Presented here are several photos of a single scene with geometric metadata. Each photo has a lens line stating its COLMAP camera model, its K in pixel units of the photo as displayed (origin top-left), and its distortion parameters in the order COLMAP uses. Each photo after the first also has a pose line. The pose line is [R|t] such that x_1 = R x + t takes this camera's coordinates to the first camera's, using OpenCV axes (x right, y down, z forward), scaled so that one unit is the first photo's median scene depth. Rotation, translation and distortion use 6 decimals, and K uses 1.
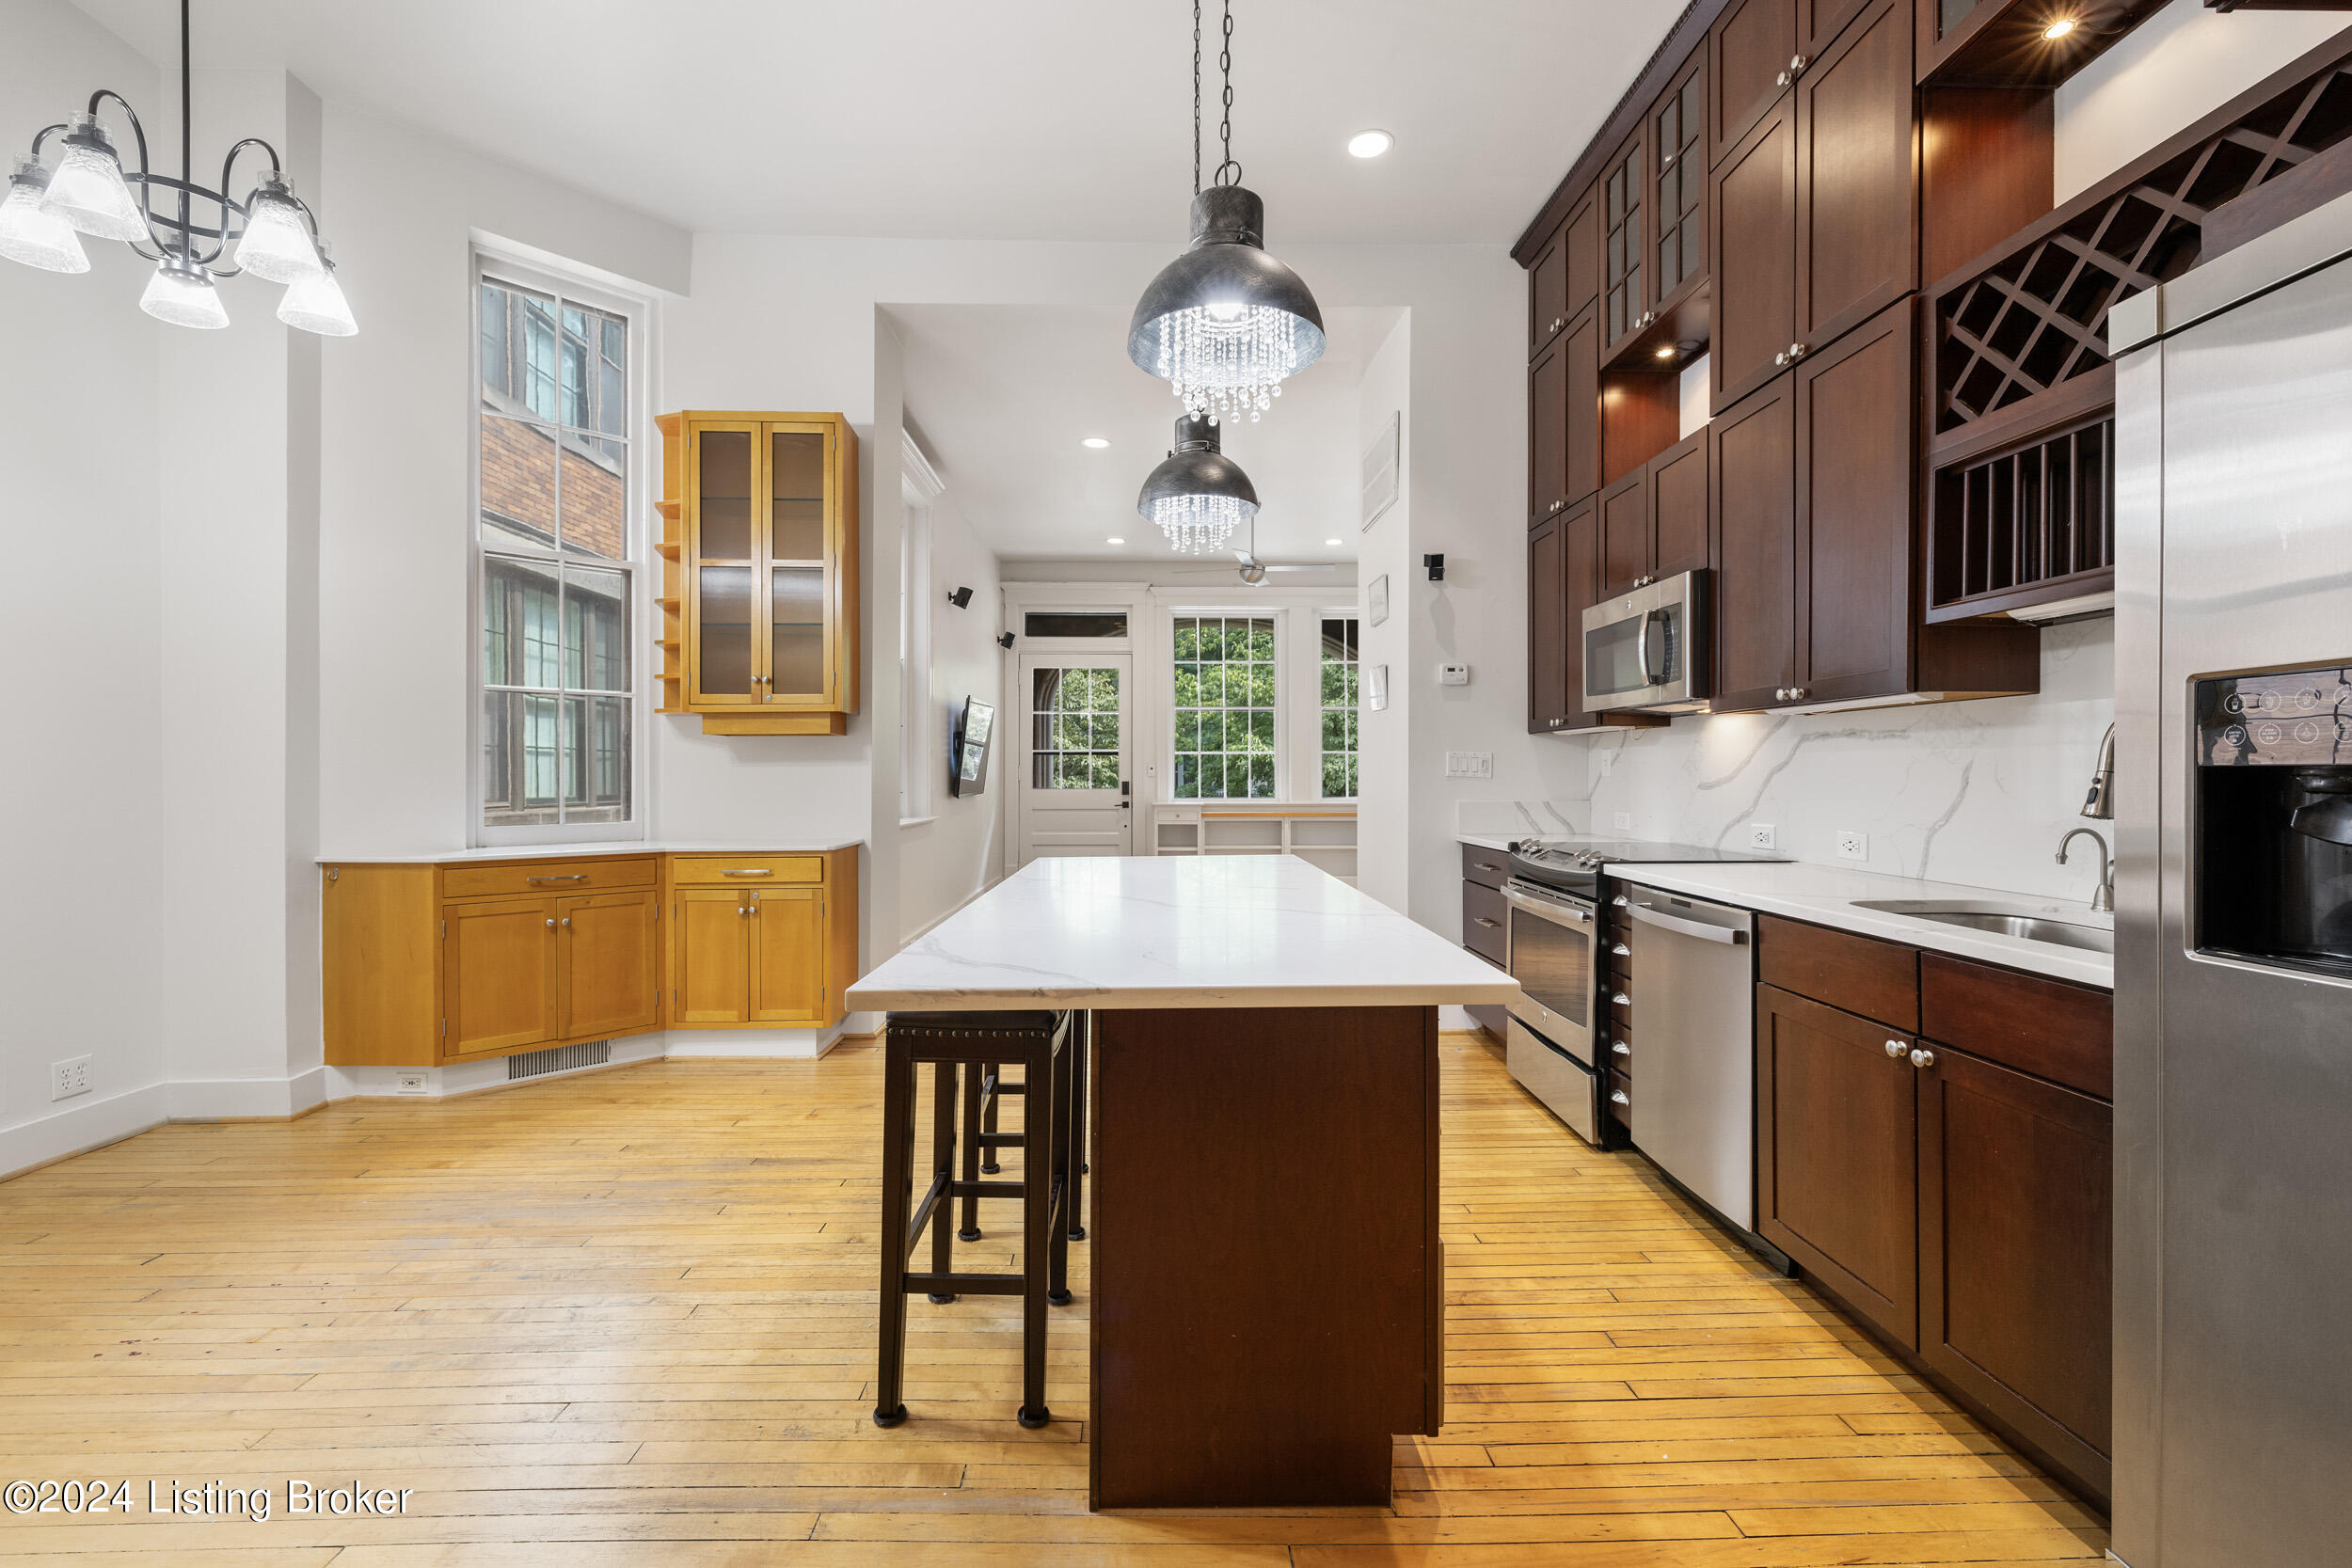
lens RADIAL K [[995.3, 0, 1167.3], [0, 995.3, 776.9], [0, 0, 1]] dist [0.002704, 0.000115]
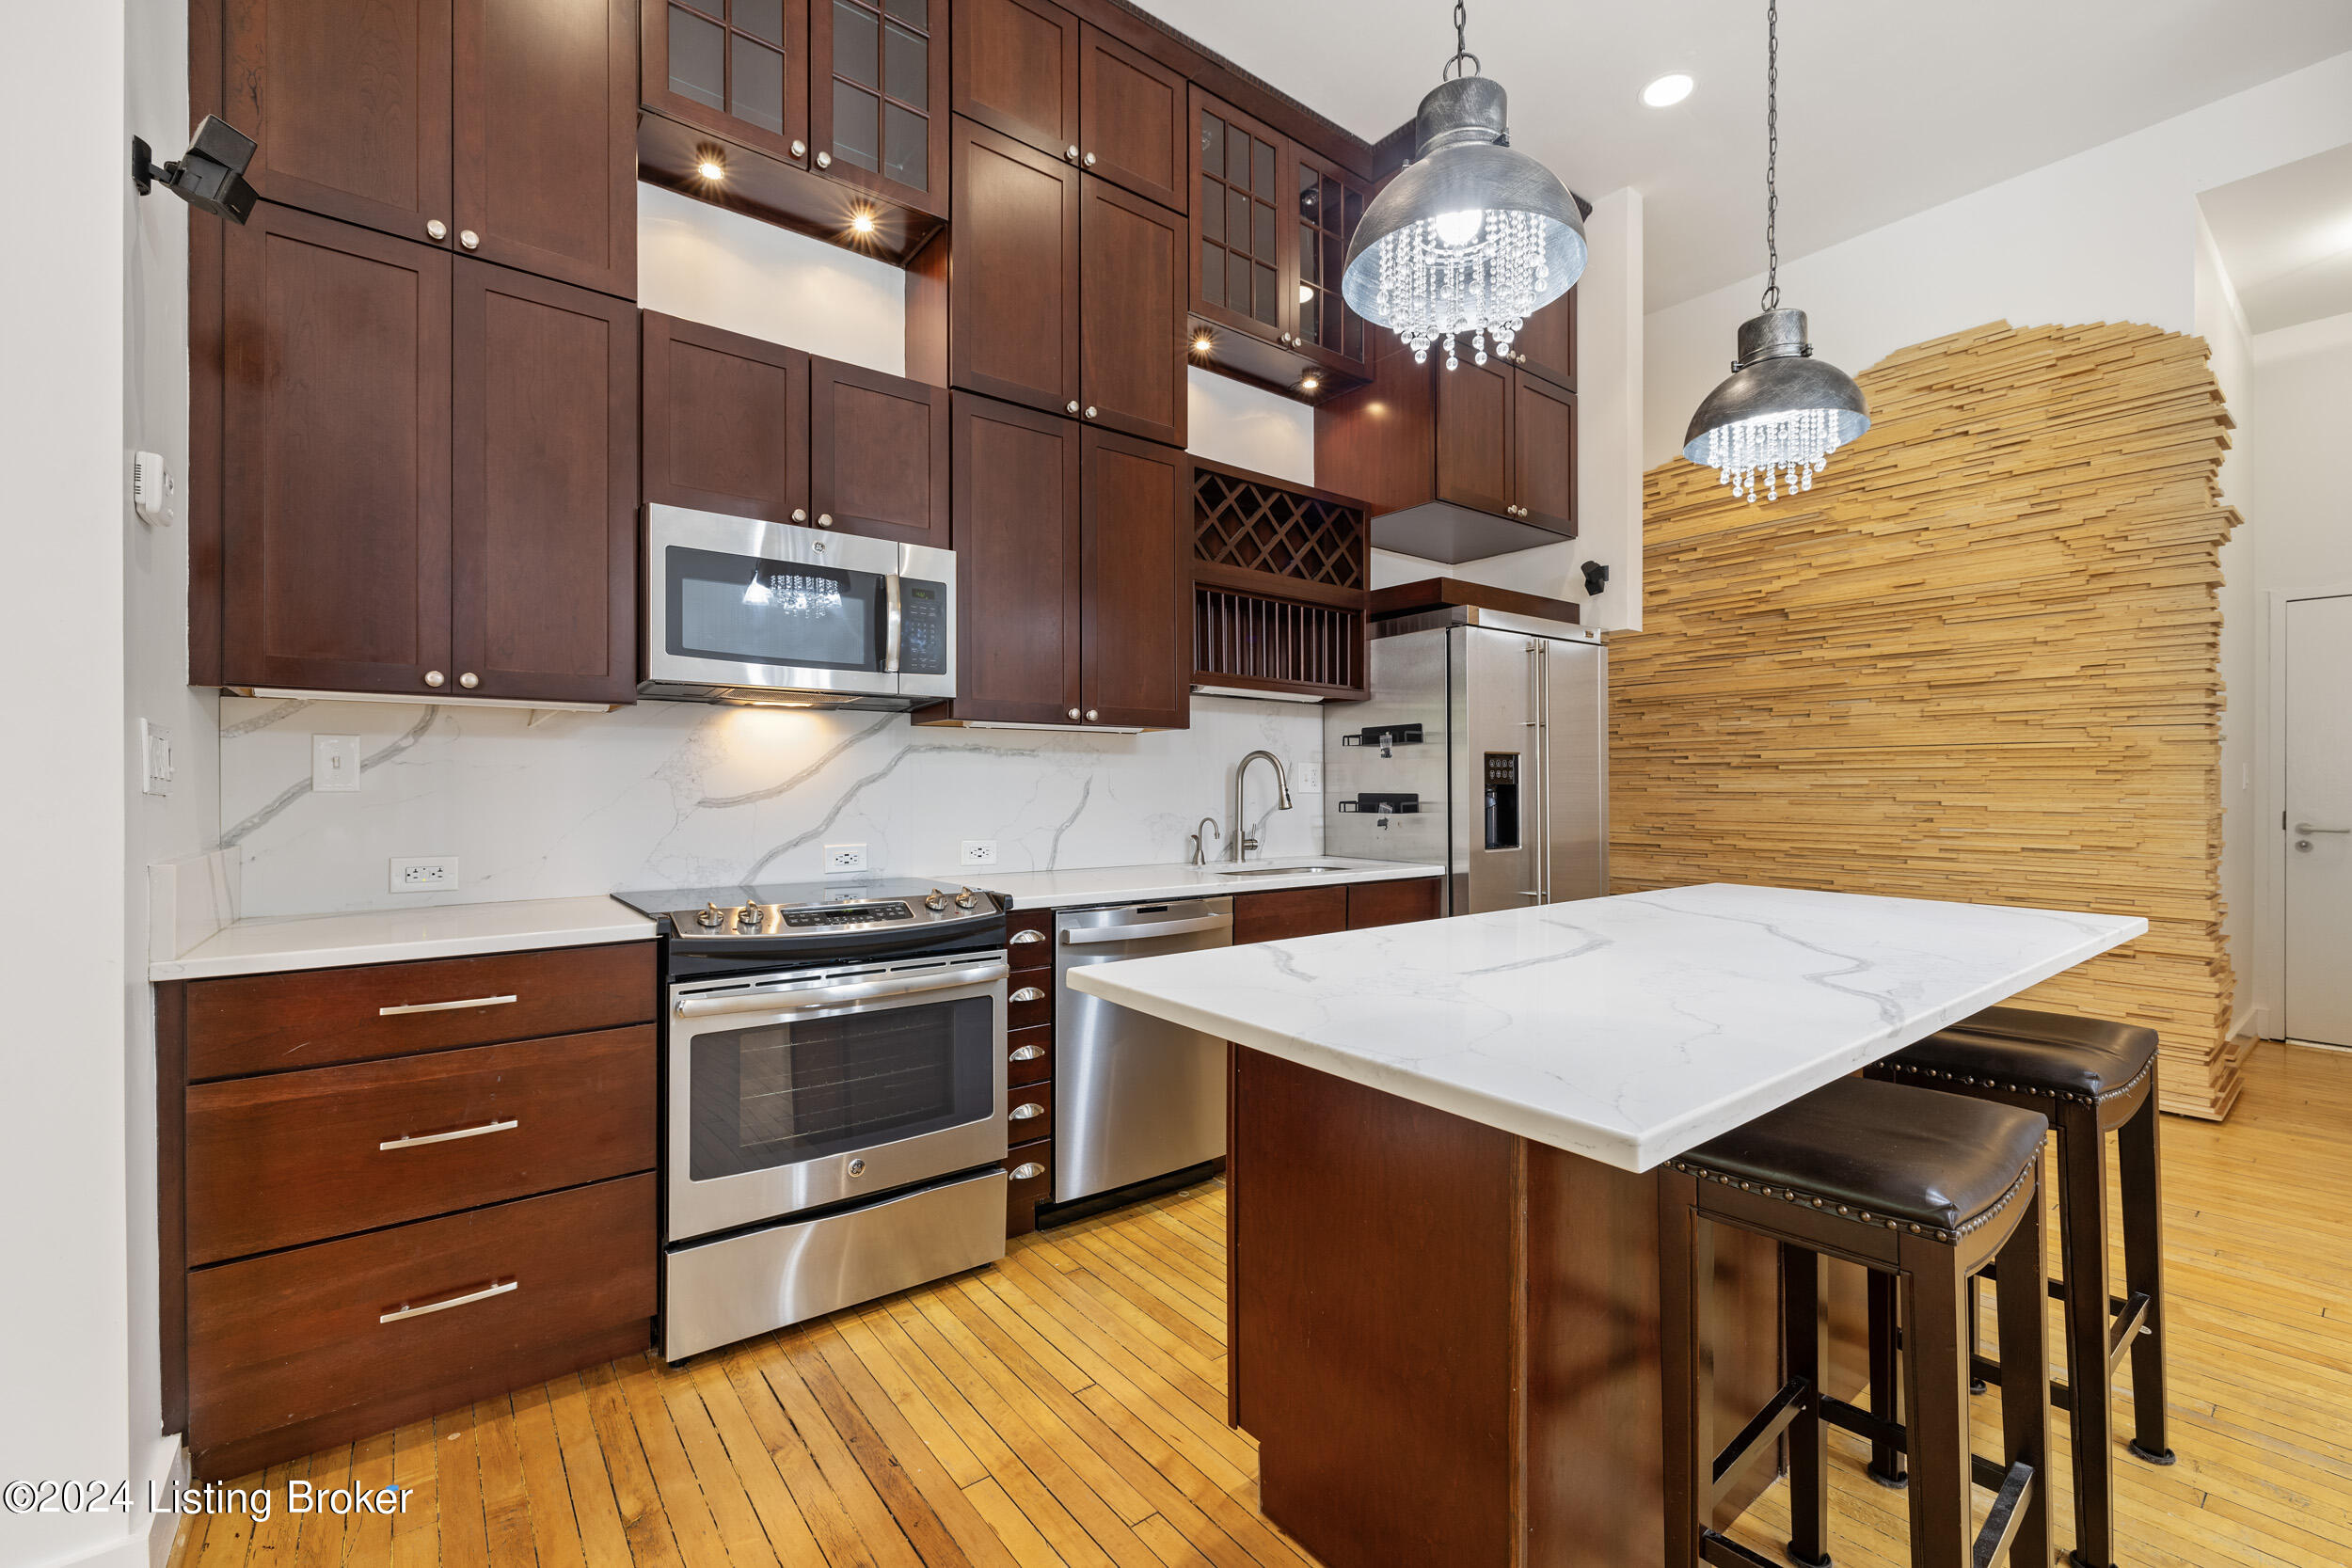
lens RADIAL K [[995.3, 0, 1177.5], [0, 995.3, 786.4], [0, 0, 1]] dist [0.002704, 0.000115]
pose [[-0.599269, -0.000404, 0.800547, -0.245373], [0.001410, 0.999998, 0.001560, -0.003407], [-0.800546, 0.002063, -0.599267, 1.180671]]
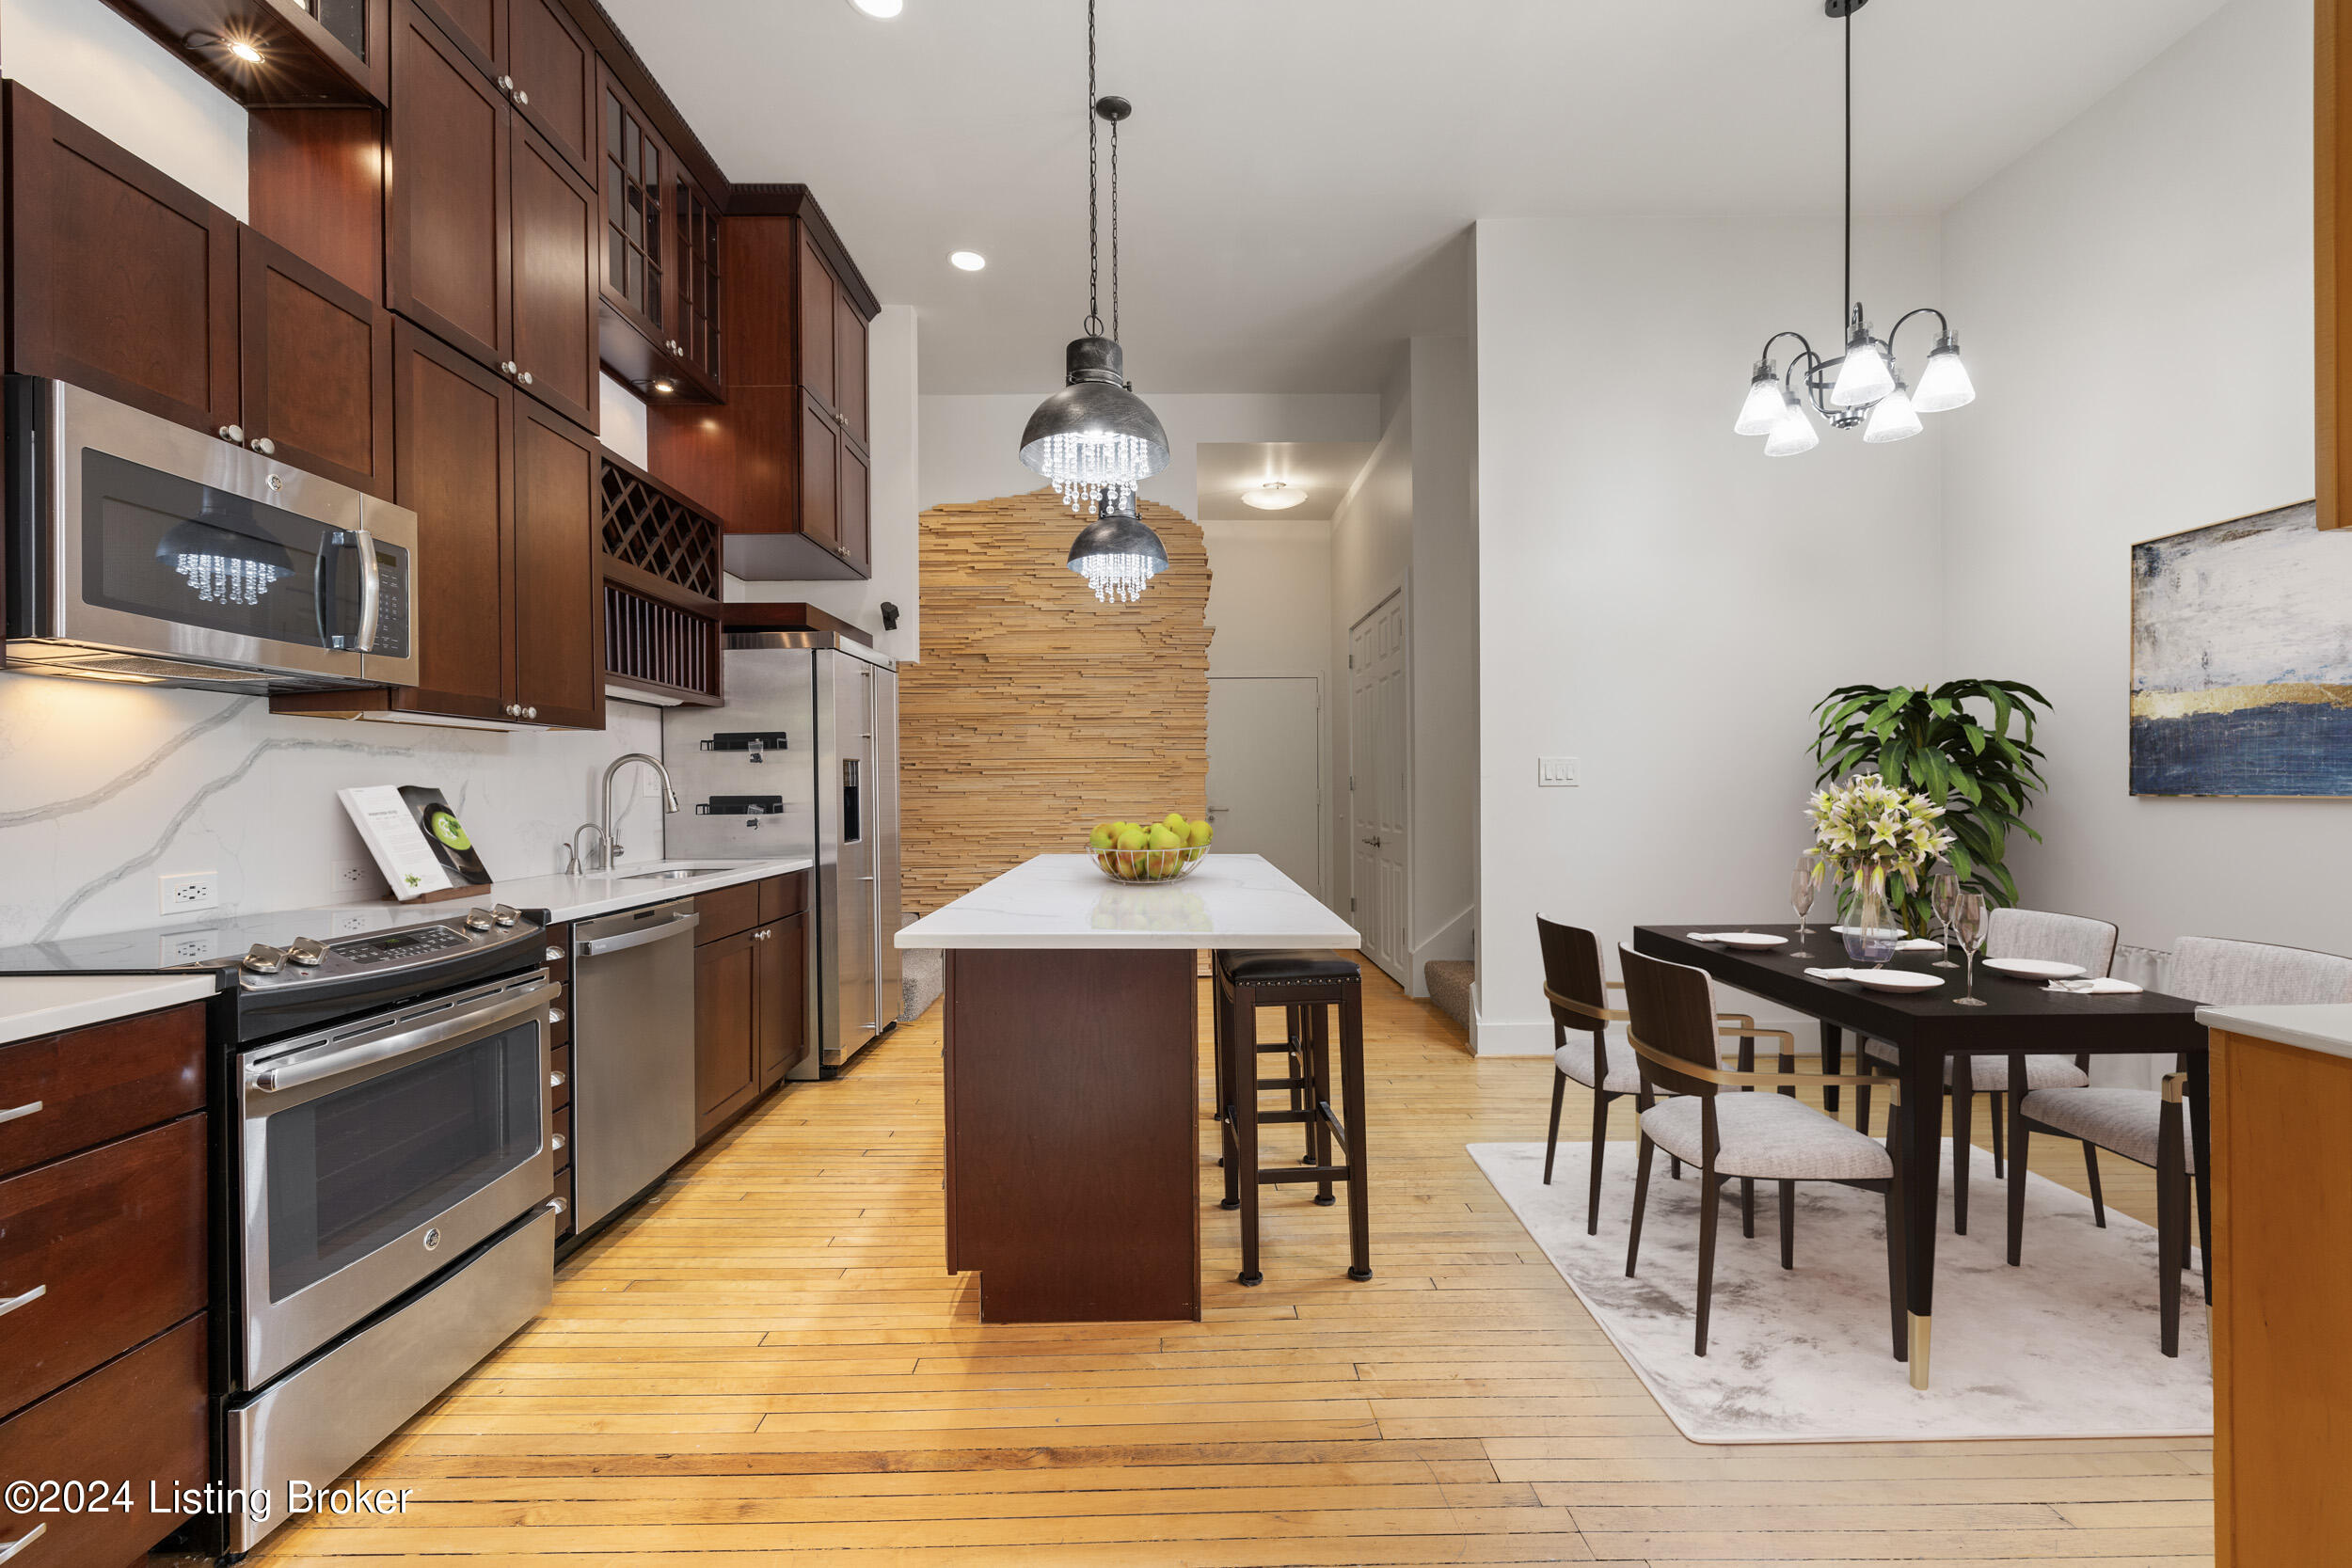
lens RADIAL K [[995.3, 0, 1168.7], [0, 995.3, 793.7], [0, 0, 1]] dist [0.002704, 0.000115]
pose [[-0.999840, 0.009096, 0.015422, -0.031395], [0.009250, 0.999908, 0.009949, -0.003158], [-0.015330, 0.010090, -0.999832, 1.488014]]
